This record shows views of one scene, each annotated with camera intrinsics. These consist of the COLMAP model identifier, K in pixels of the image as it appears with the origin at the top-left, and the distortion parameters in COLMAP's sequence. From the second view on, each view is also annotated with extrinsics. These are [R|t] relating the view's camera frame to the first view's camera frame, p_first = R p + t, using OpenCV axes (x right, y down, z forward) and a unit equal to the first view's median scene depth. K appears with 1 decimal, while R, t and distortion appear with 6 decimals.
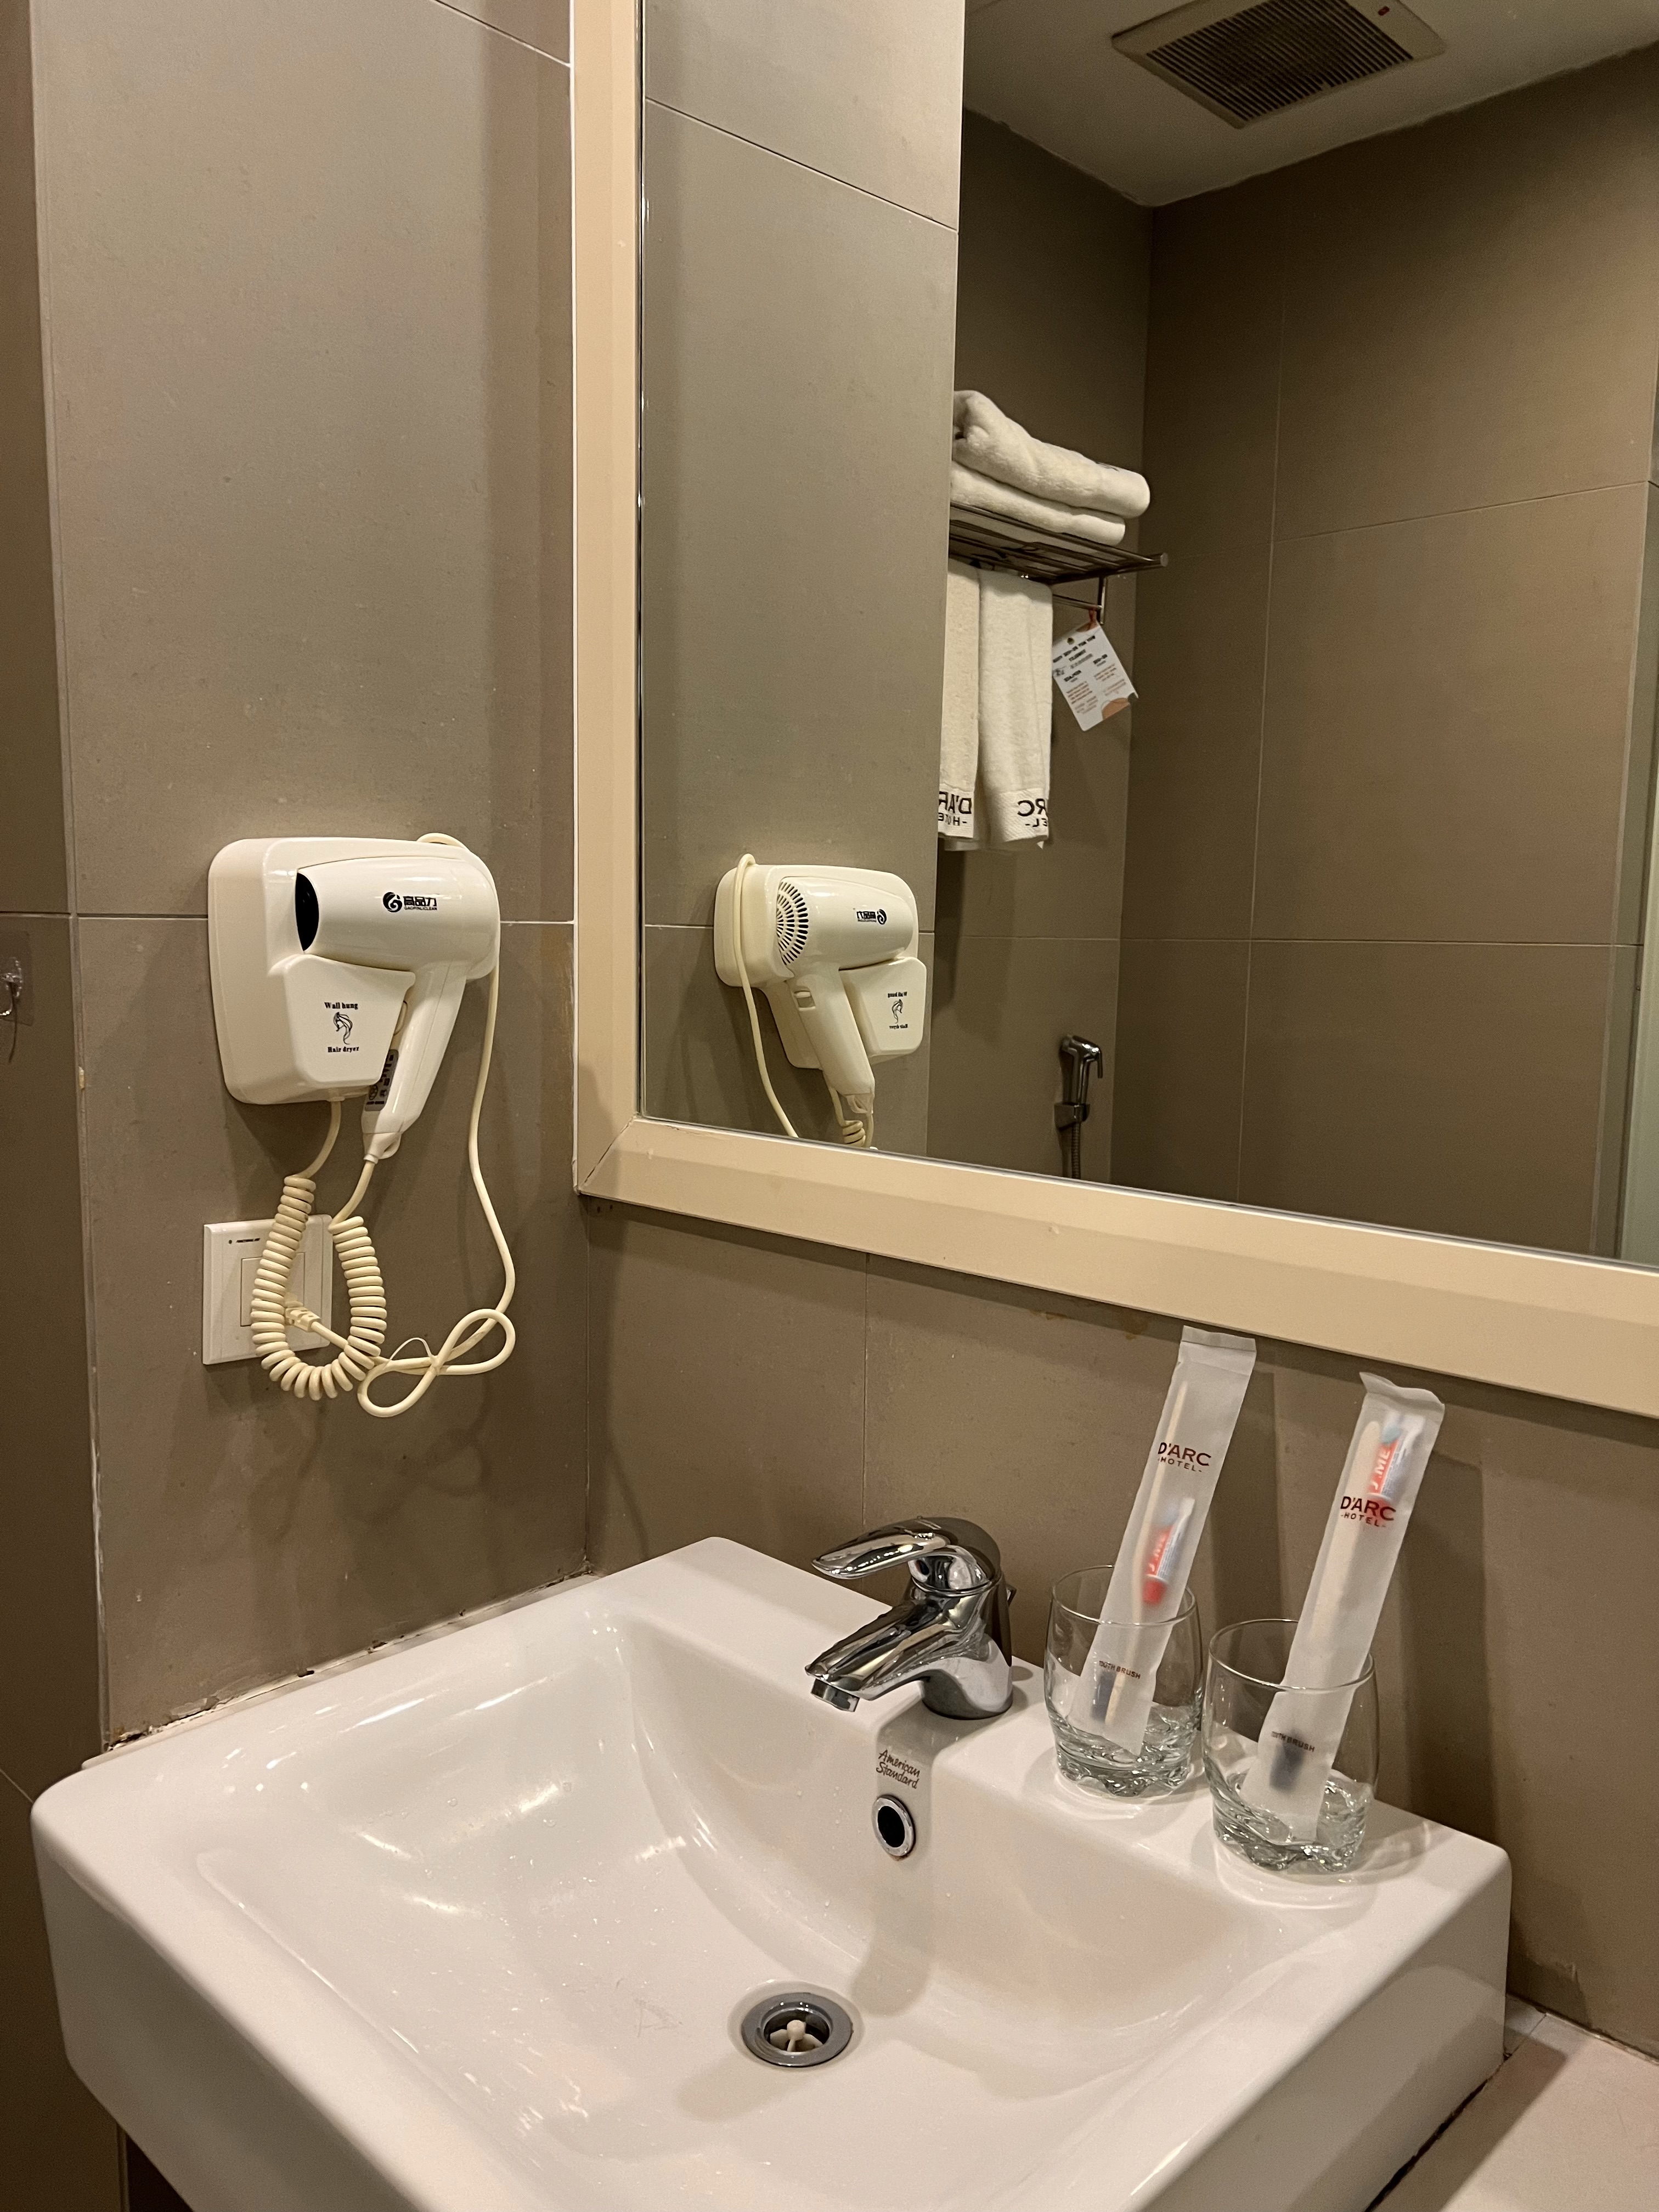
lens RADIAL K [[1666.9, 0, 829.5], [0, 1666.9, 1106.0], [0, 0, 1]] dist [0.103825, -0.174148]
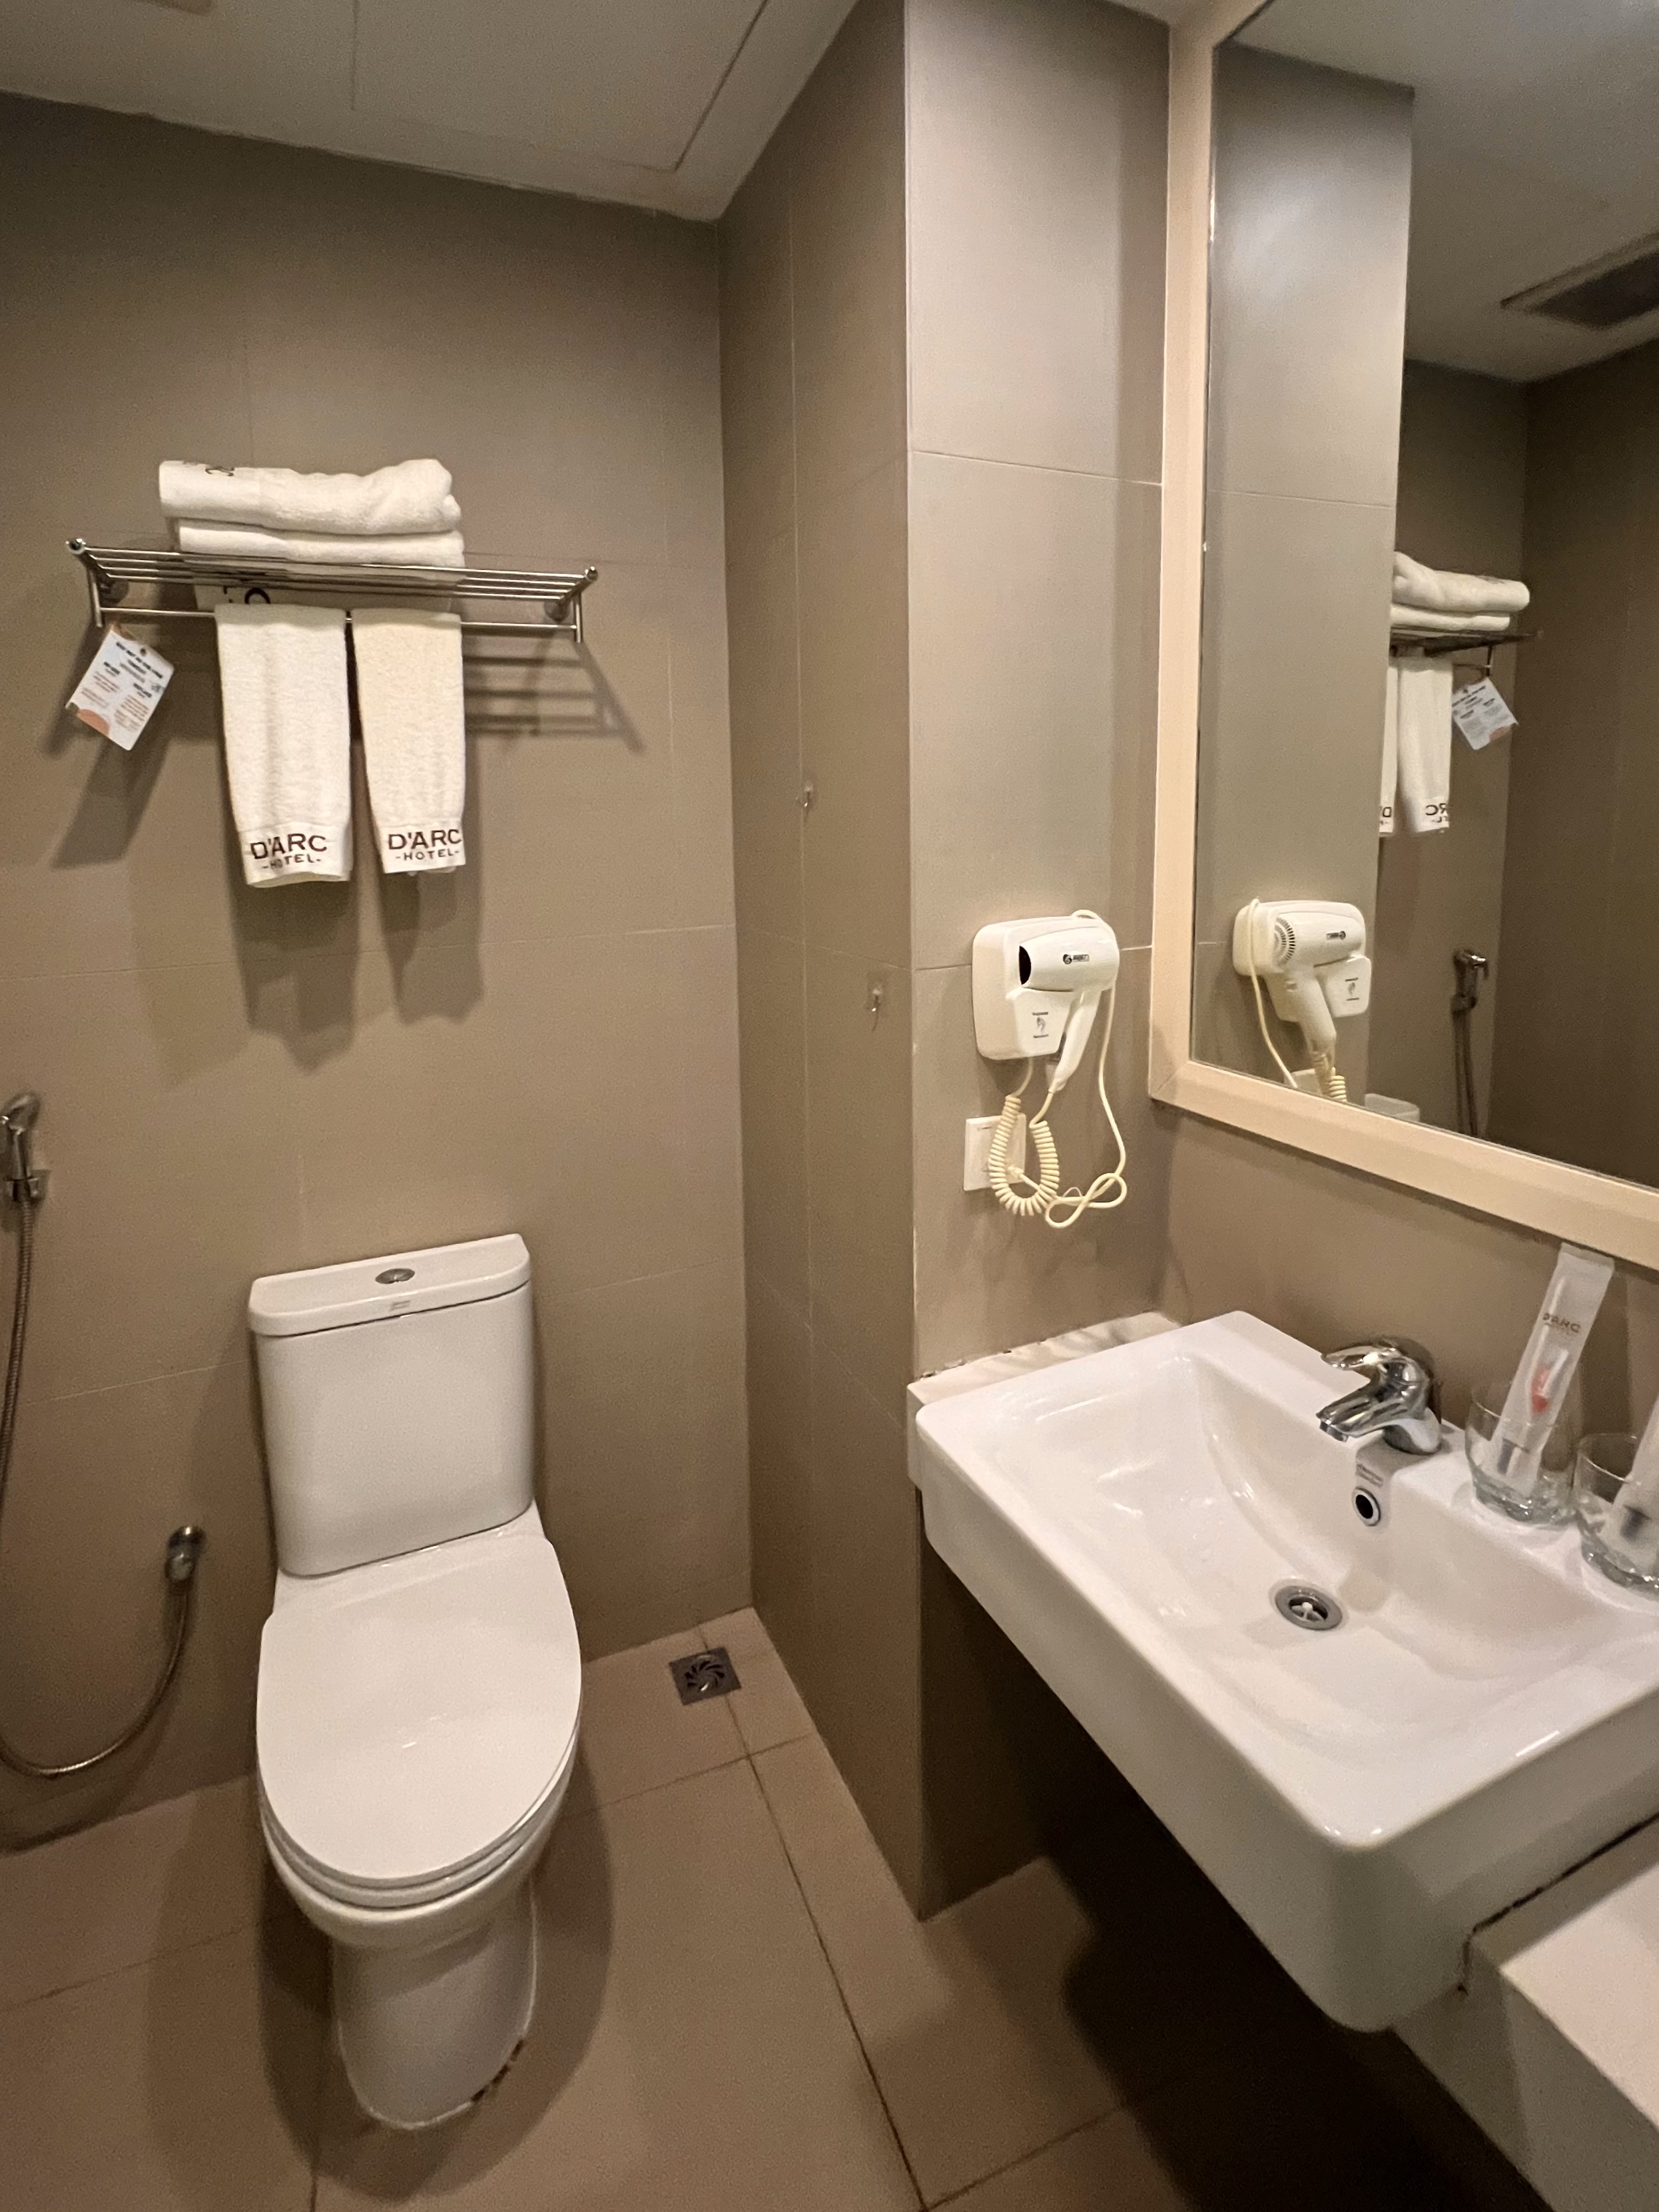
lens RADIAL K [[1089.6, 0, 823.3], [0, 1089.6, 937.8], [0, 0, 1]] dist [-0.003136, 0.006631]
pose [[0.929108, 0.008067, -0.369721, -0.060555], [-0.007948, 0.999967, 0.001845, -0.140980], [0.369724, 0.001224, 0.929141, -0.231064]]
